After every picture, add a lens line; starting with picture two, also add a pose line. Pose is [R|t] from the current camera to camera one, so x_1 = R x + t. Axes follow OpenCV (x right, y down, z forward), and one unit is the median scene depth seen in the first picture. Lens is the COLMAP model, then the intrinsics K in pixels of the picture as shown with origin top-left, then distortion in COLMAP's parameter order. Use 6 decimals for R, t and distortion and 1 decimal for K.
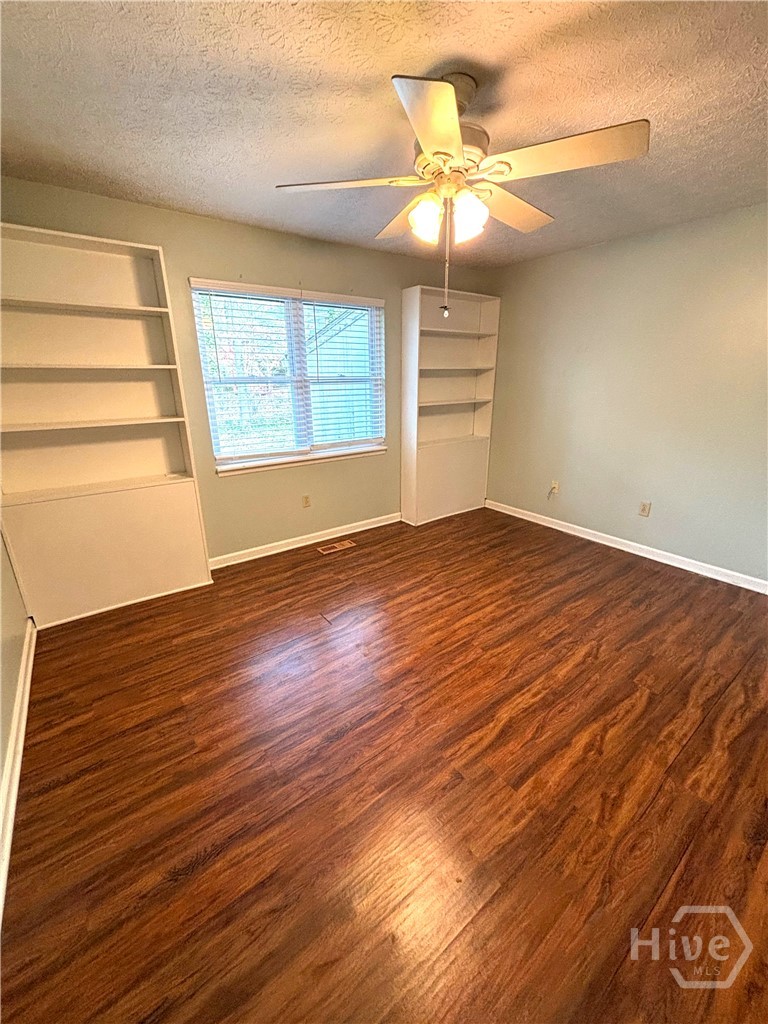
lens RADIAL K [[414.5, 0, 384.0], [0, 414.5, 510.1], [0, 0, 1]] dist [0.000466, 0.000726]
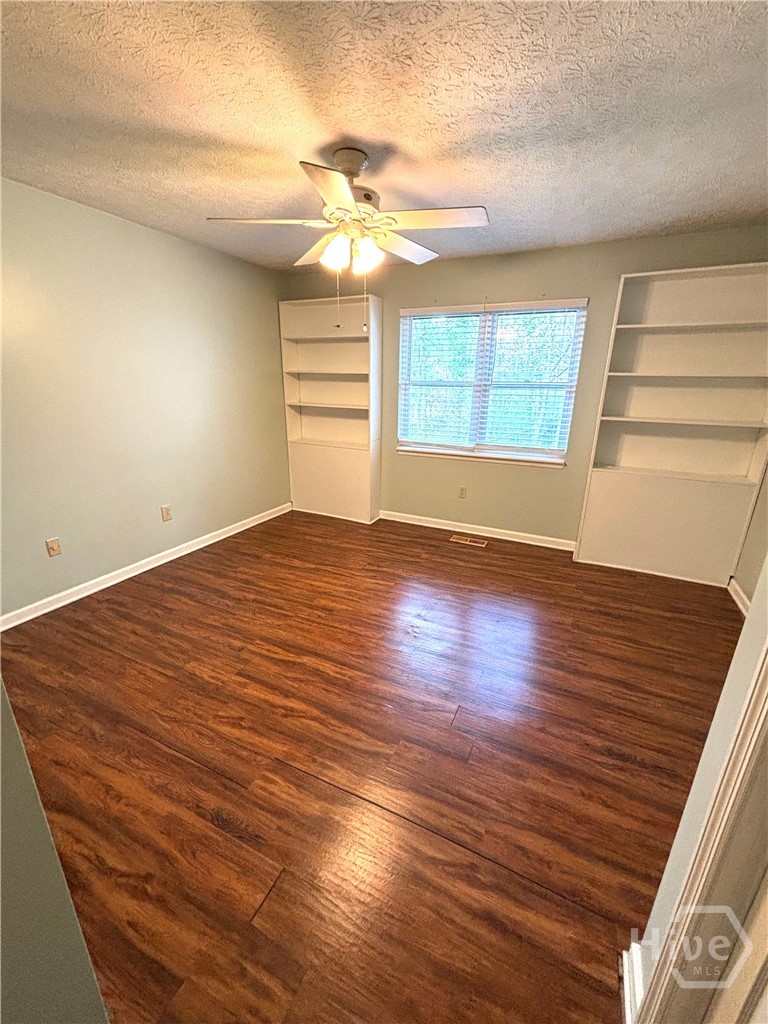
lens RADIAL K [[414.5, 0, 384.0], [0, 414.5, 510.1], [0, 0, 1]] dist [0.000466, 0.000726]
pose [[0.460895, 0.282896, -0.841158, 0.785934], [-0.293365, 0.943113, 0.156442, -0.105219], [0.837564, 0.174663, 0.517667, 0.300693]]
